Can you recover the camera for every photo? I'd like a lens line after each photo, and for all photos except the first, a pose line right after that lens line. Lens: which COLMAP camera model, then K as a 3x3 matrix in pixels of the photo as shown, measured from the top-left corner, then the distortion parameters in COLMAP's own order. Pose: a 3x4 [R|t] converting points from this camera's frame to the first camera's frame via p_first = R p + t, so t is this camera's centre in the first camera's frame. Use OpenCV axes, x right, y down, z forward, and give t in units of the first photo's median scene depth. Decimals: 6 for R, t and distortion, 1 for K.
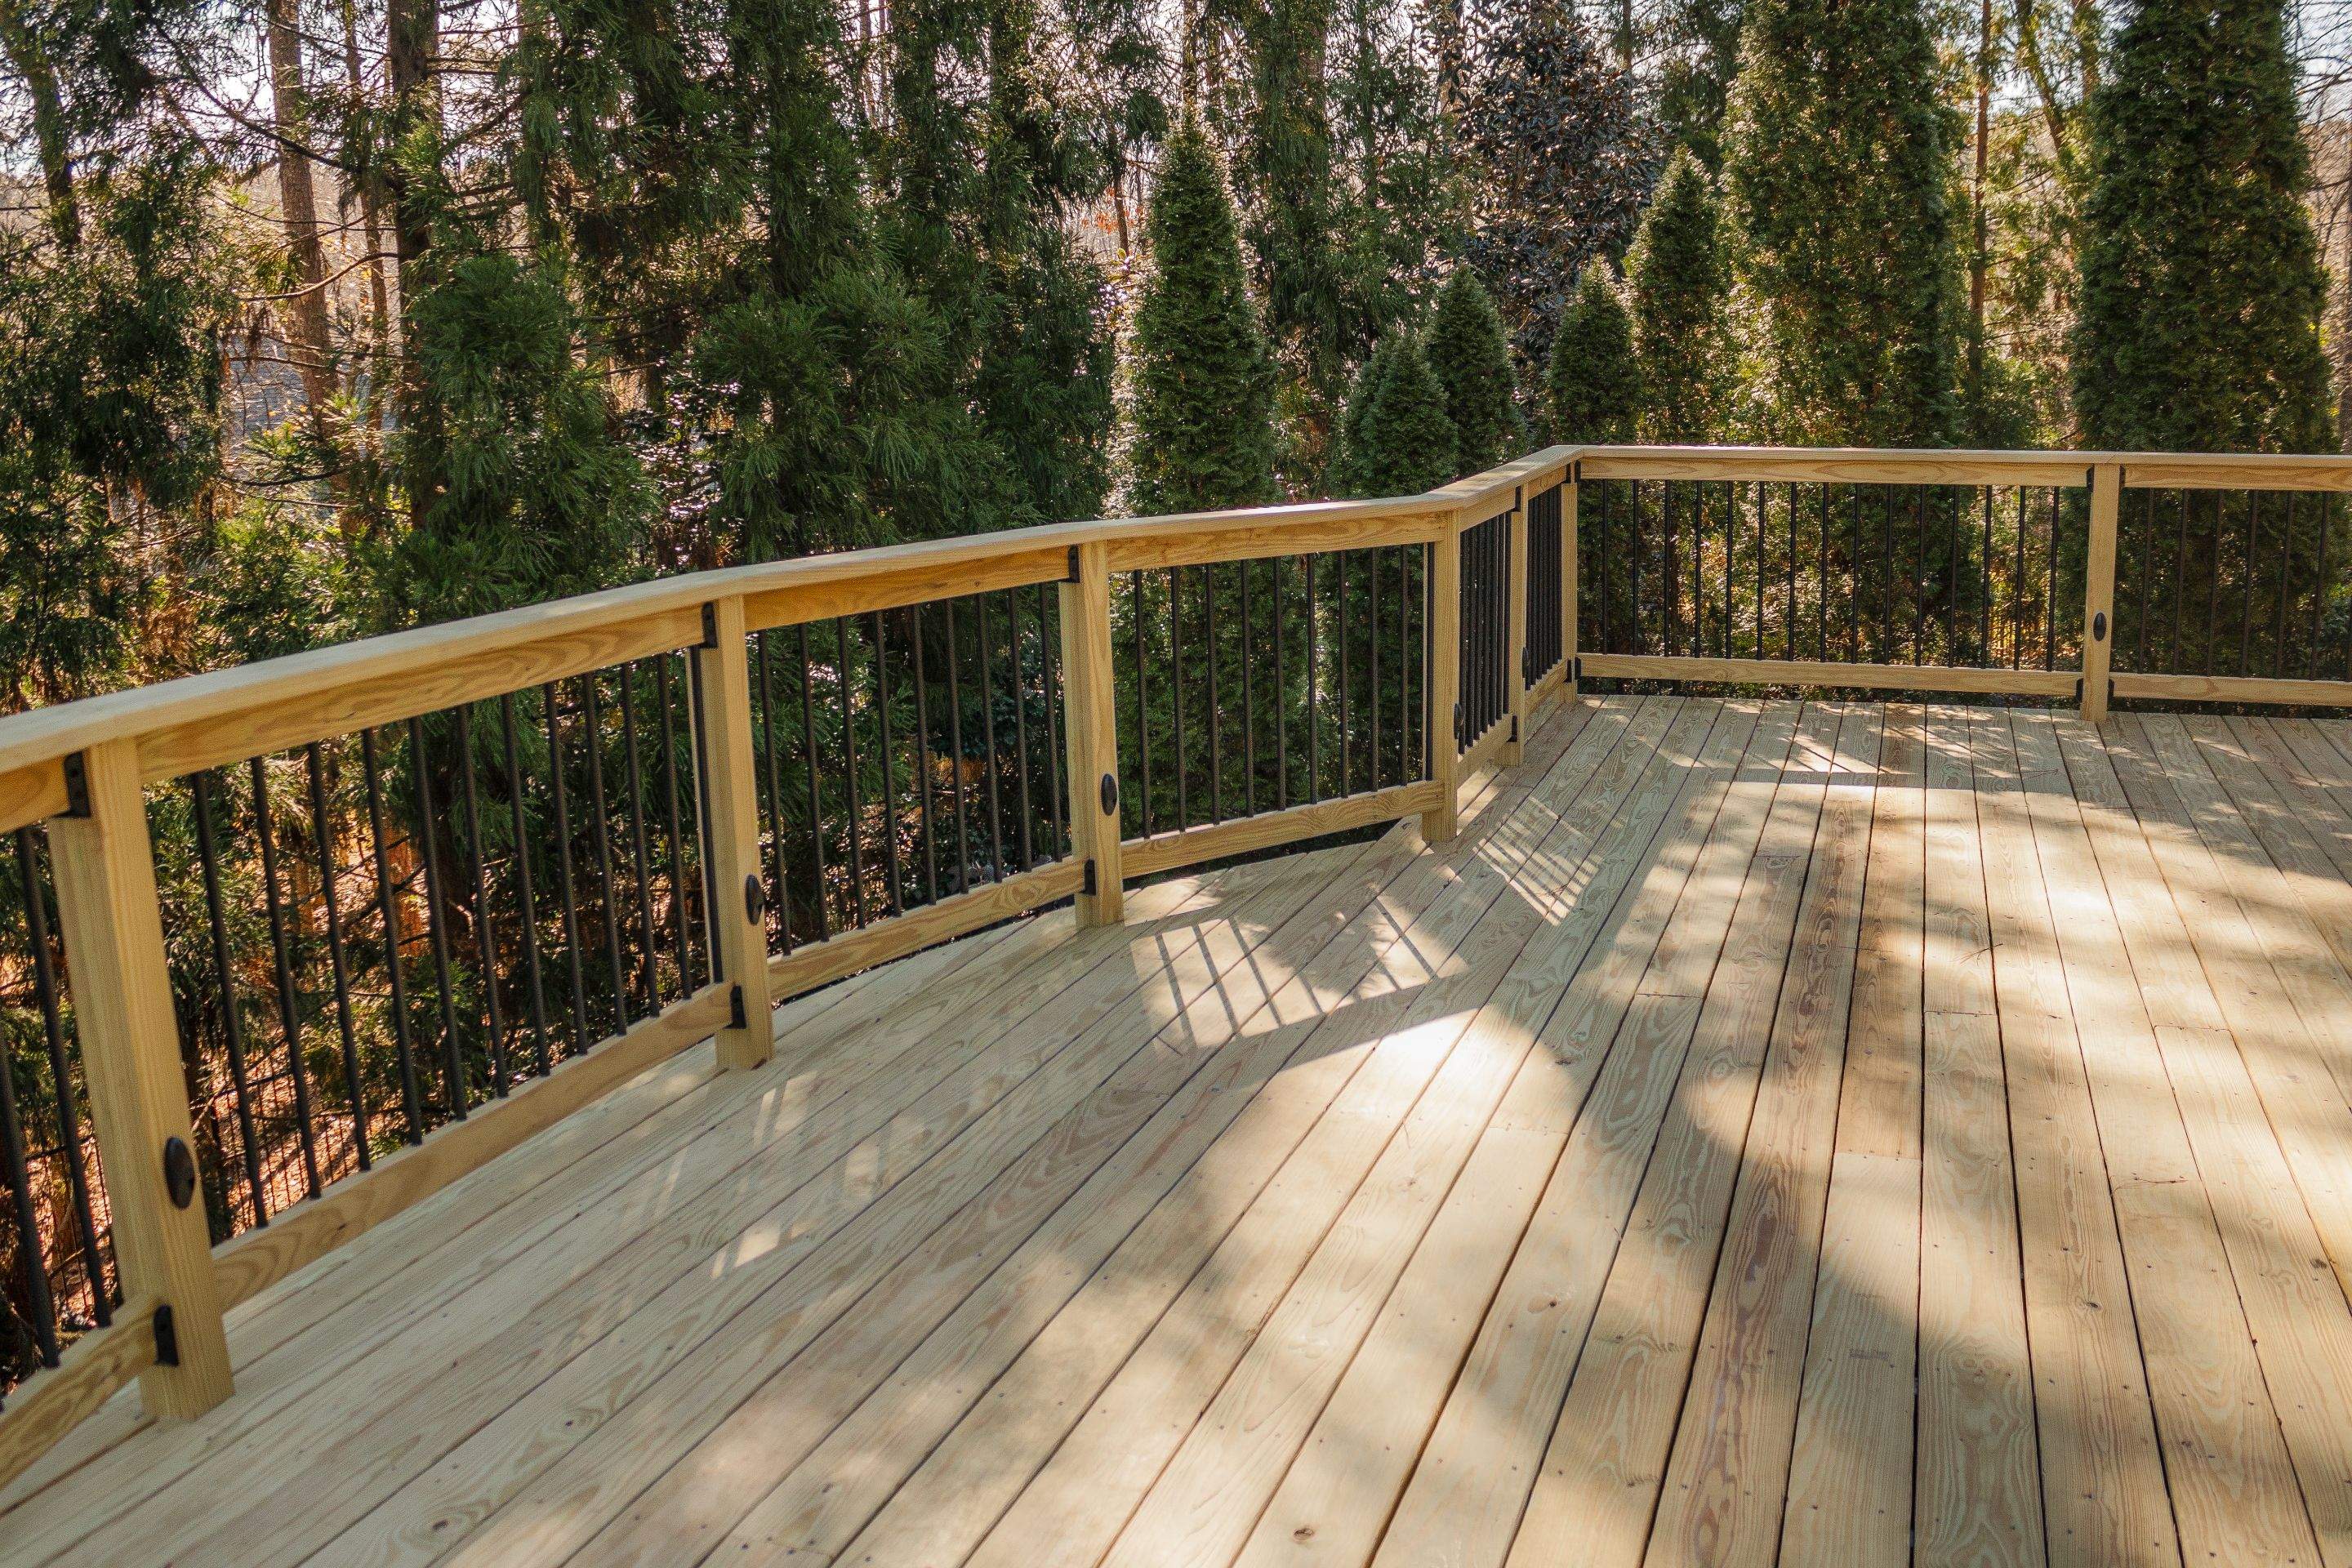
lens RADIAL K [[2159.9, 0, 1176.0], [0, 2159.9, 784.0], [0, 0, 1]] dist [-0.160752, 0.144124]
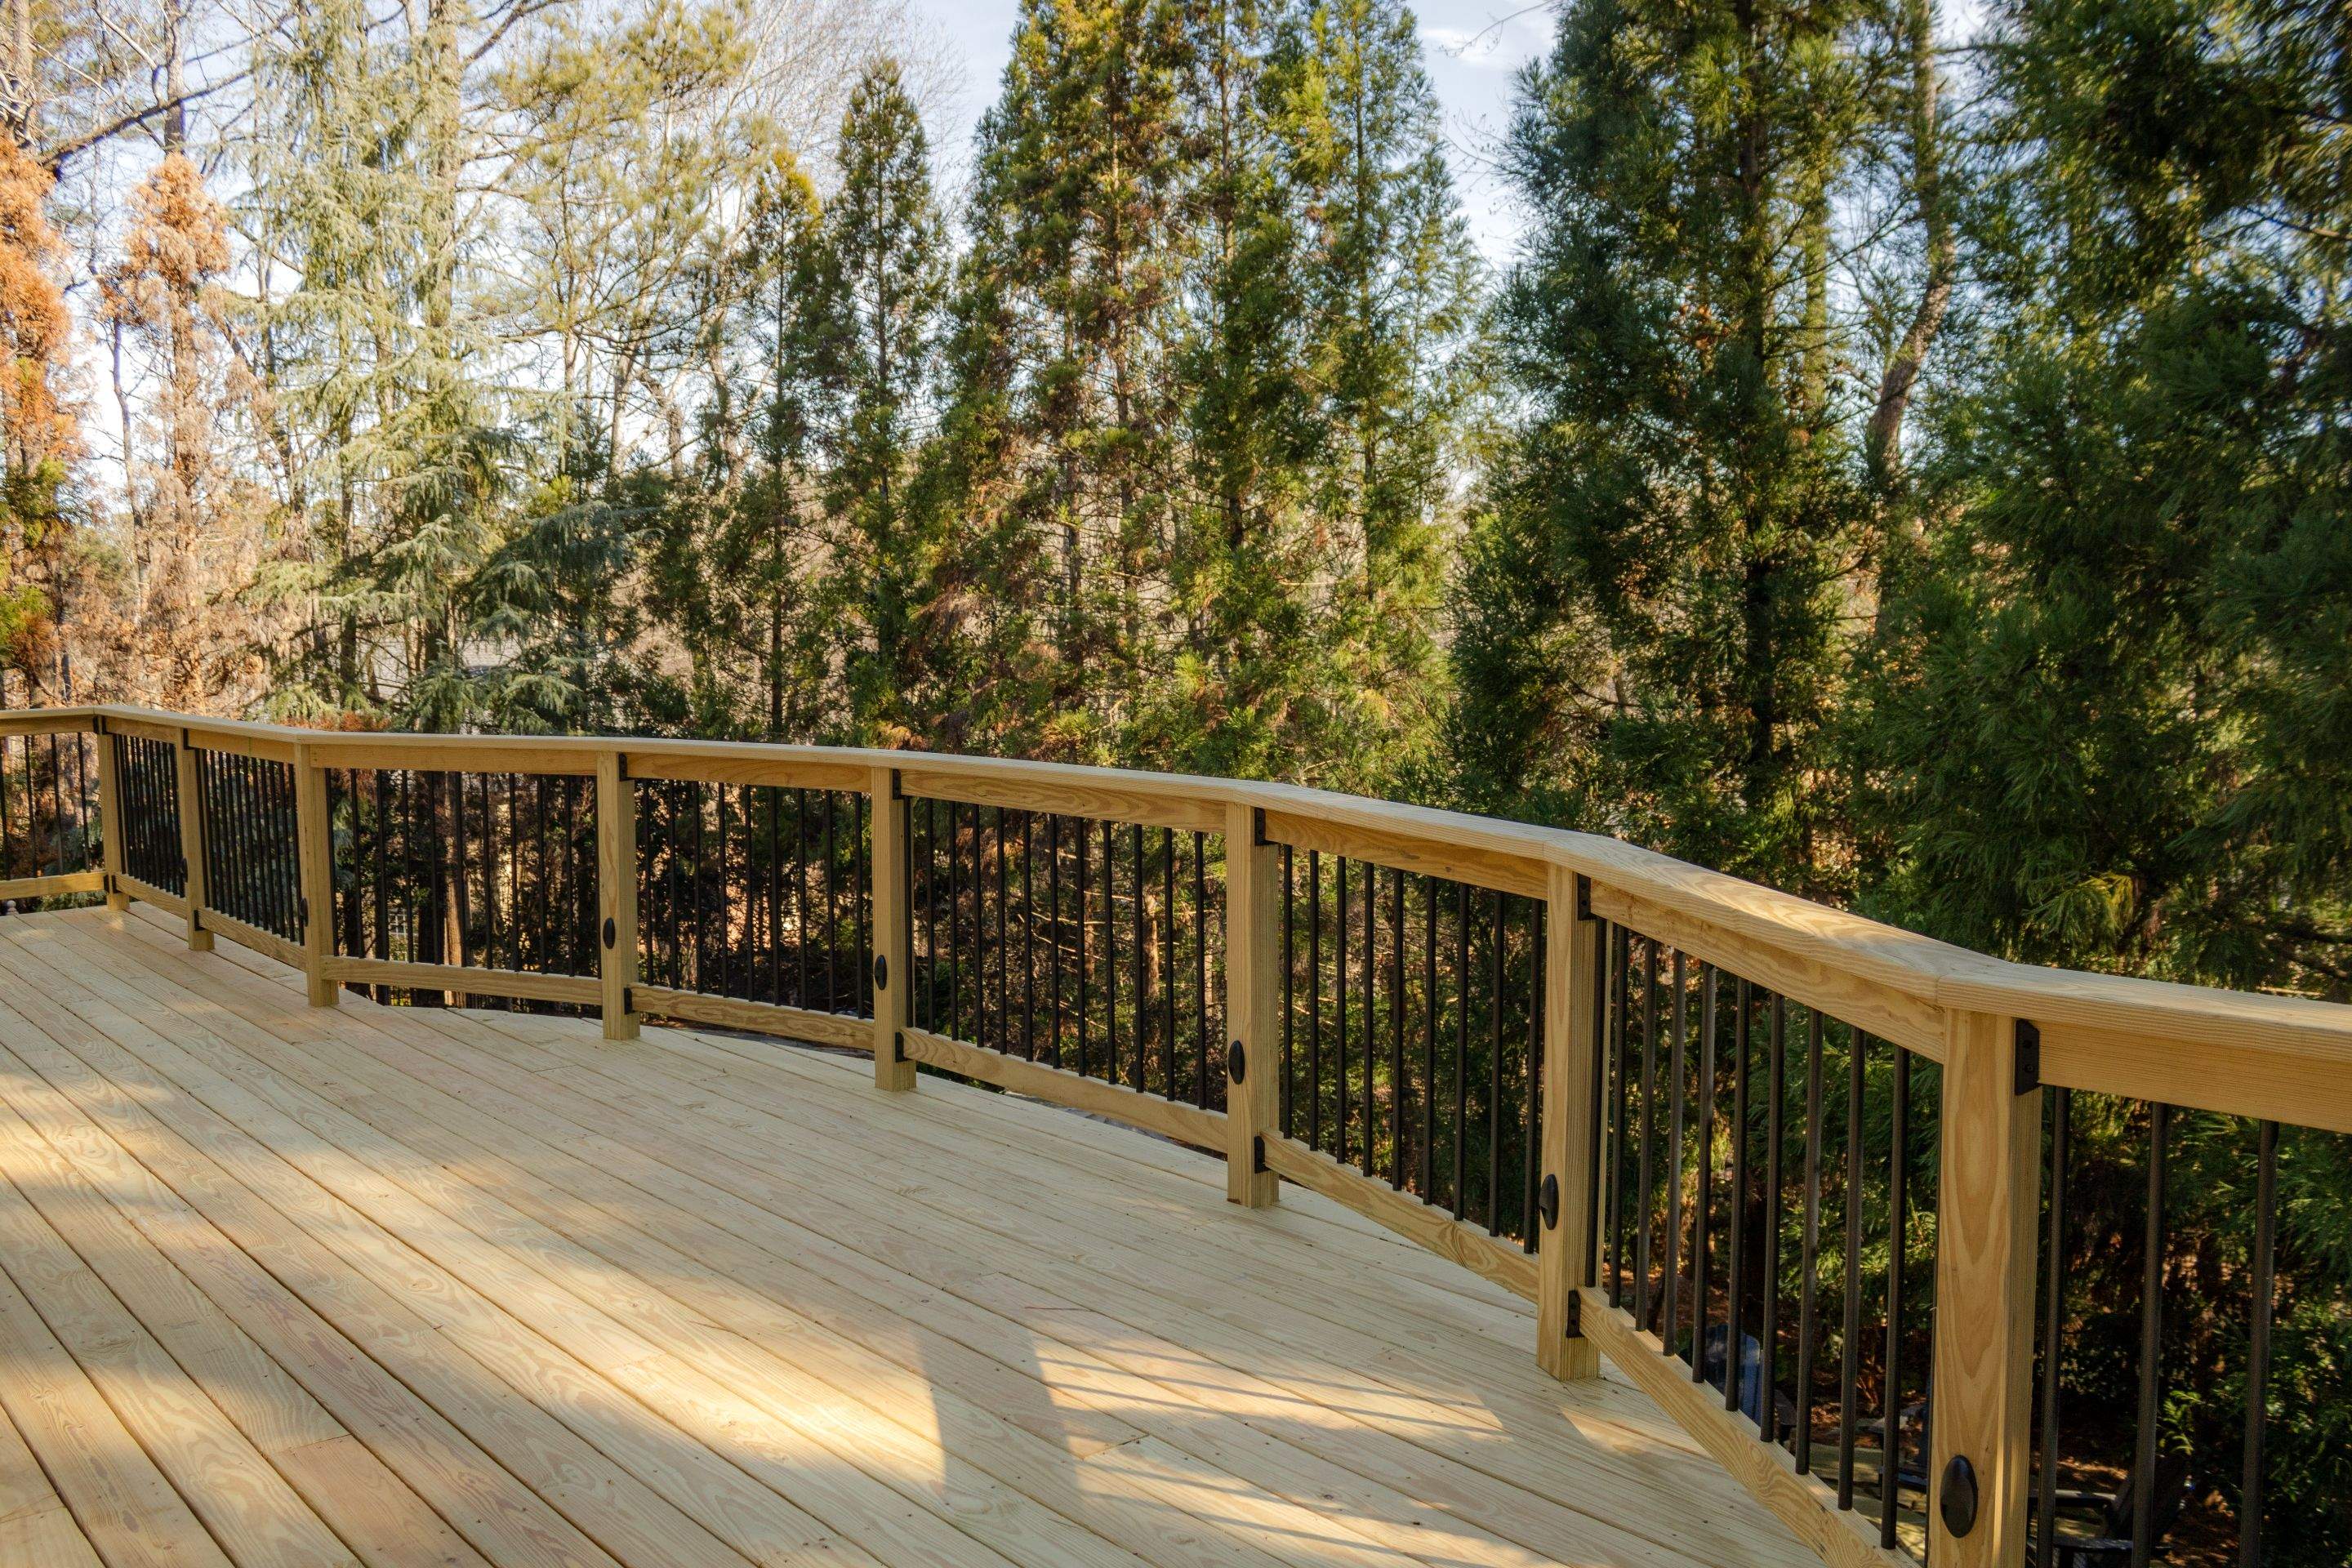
lens RADIAL K [[2071.0, 0, 1183.2], [0, 2071.0, 752.1], [0, 0, 1]] dist [-0.146437, 0.110931]
pose [[-0.505615, 0.089111, -0.858145, 0.440024], [-0.153459, 0.969502, 0.191092, -0.183097], [0.849002, 0.228309, -0.476520, 0.855457]]
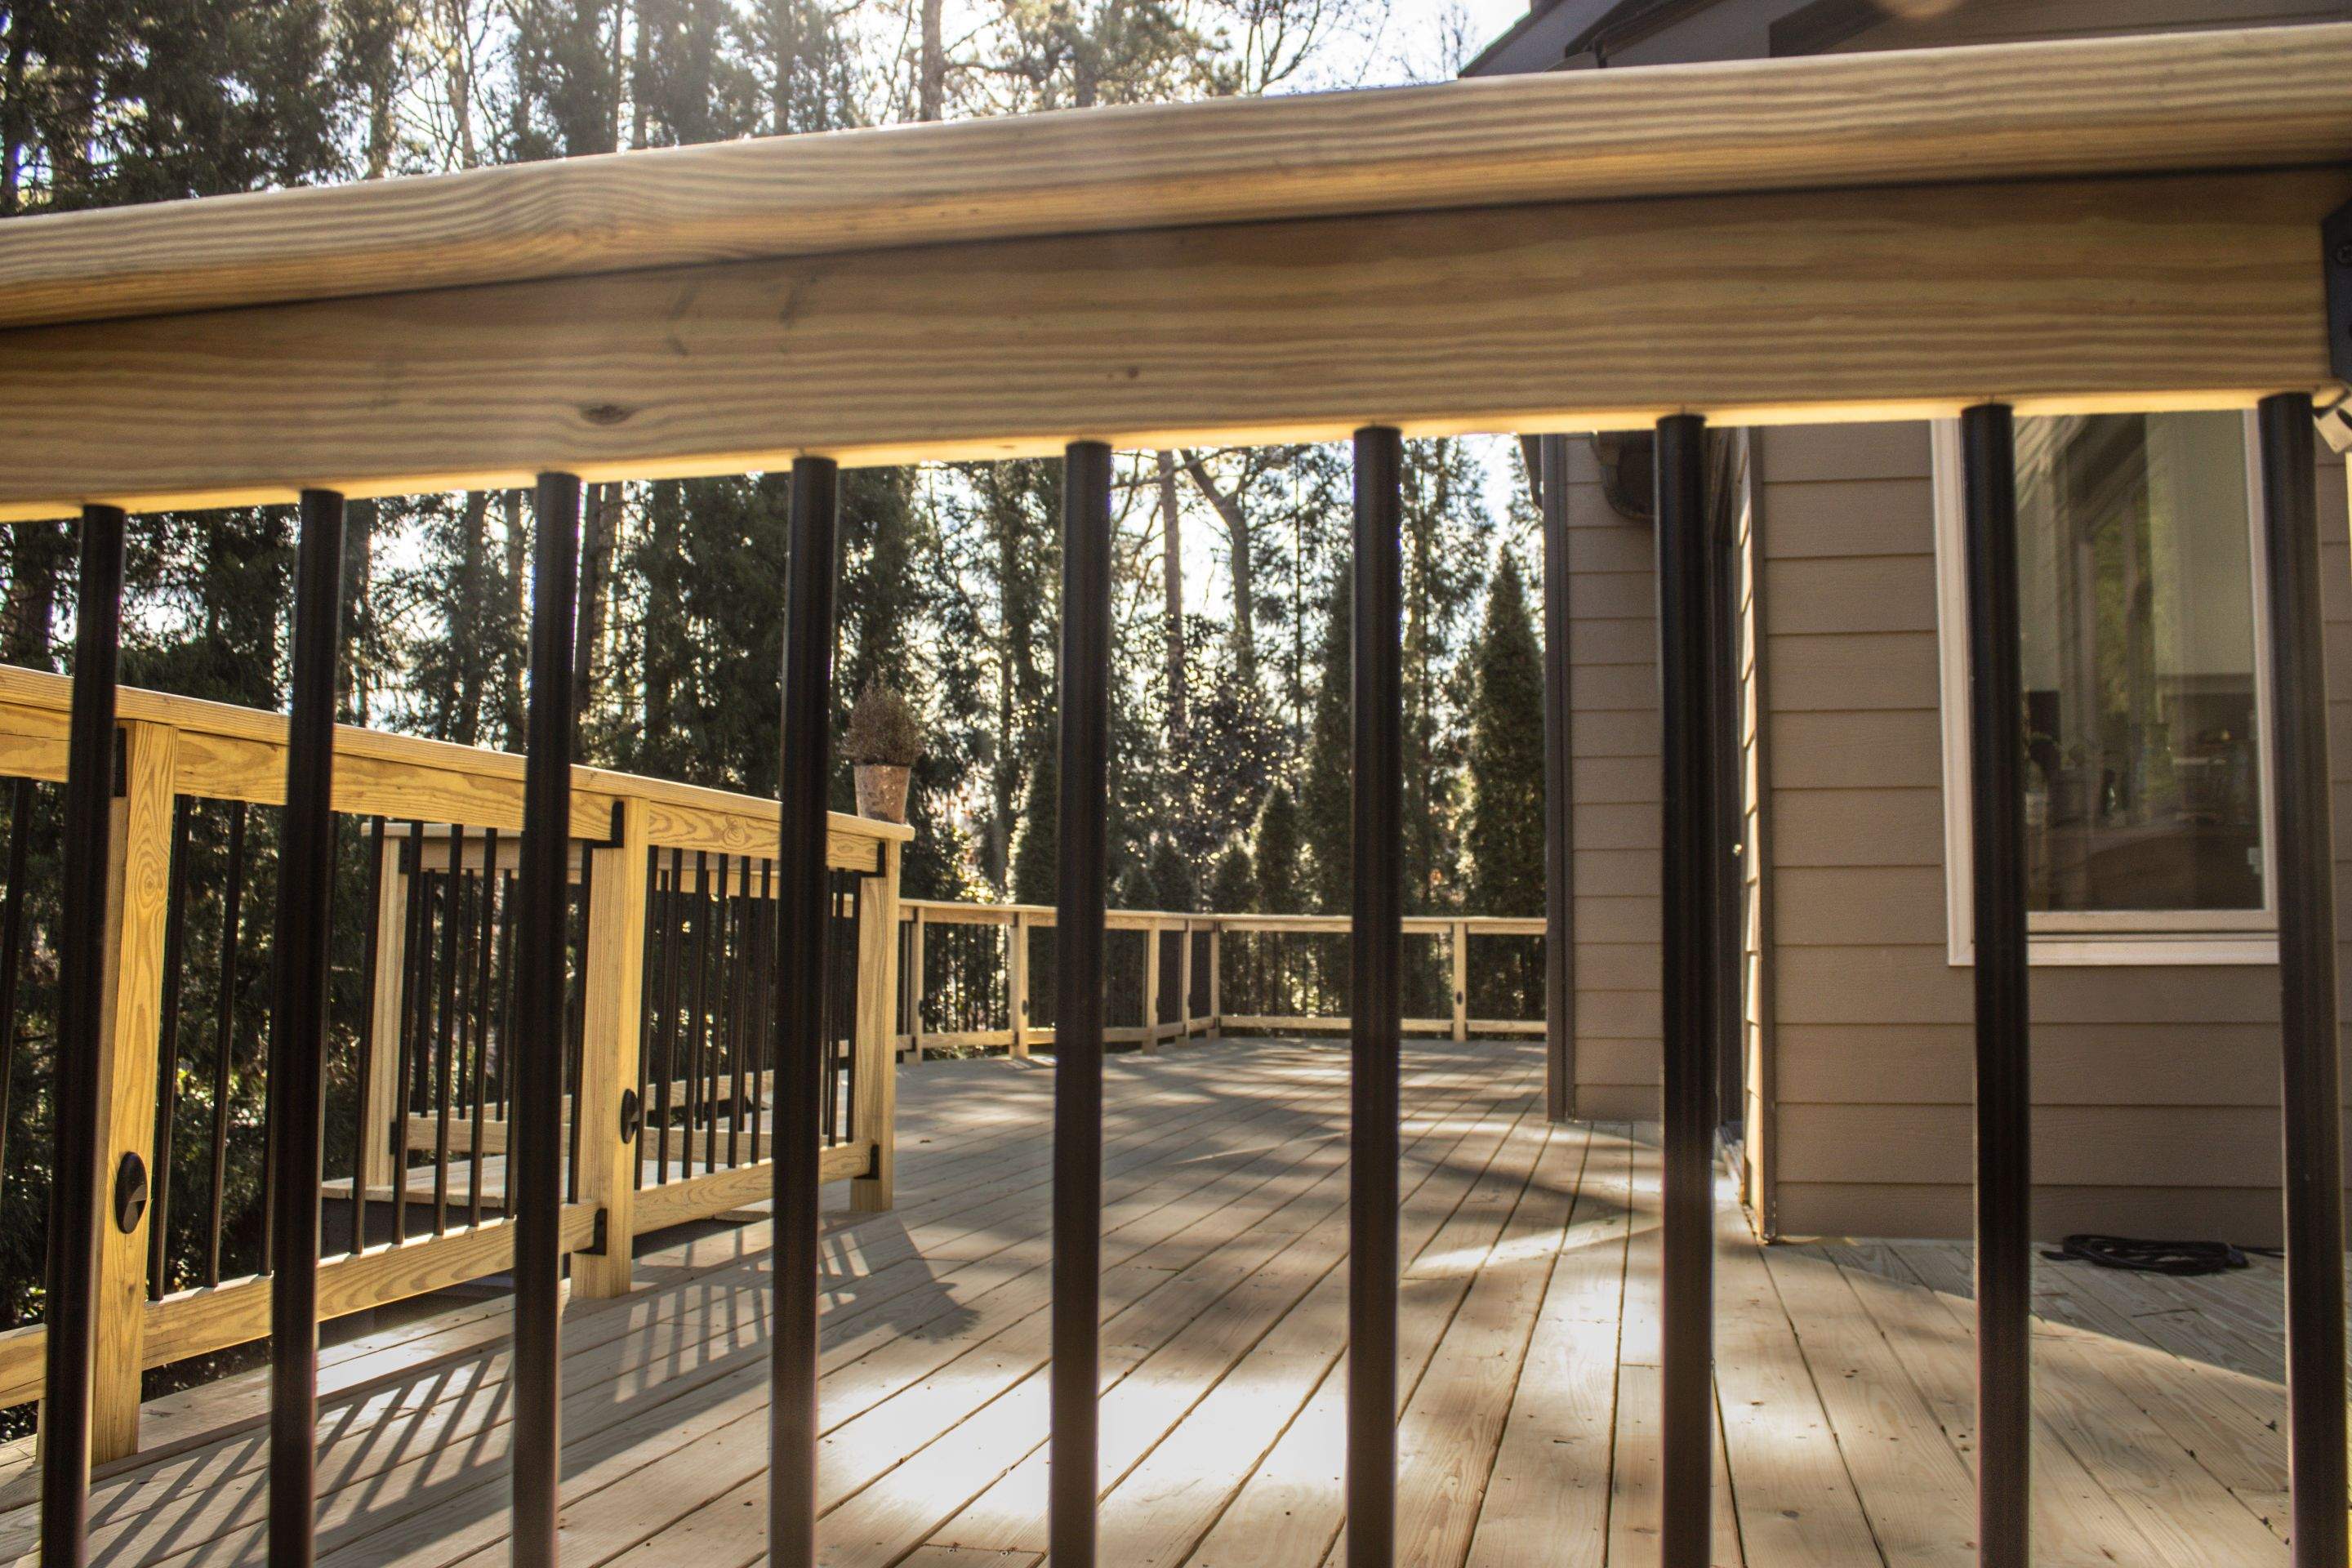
lens RADIAL K [[2159.9, 0, 1176.0], [0, 2159.9, 784.0], [0, 0, 1]] dist [-0.160752, 0.144124]
pose [[0.991801, 0.041725, 0.120789, -0.129052], [-0.006914, 0.961331, -0.275308, 0.339589], [-0.127606, 0.272216, 0.953738, -1.176729]]
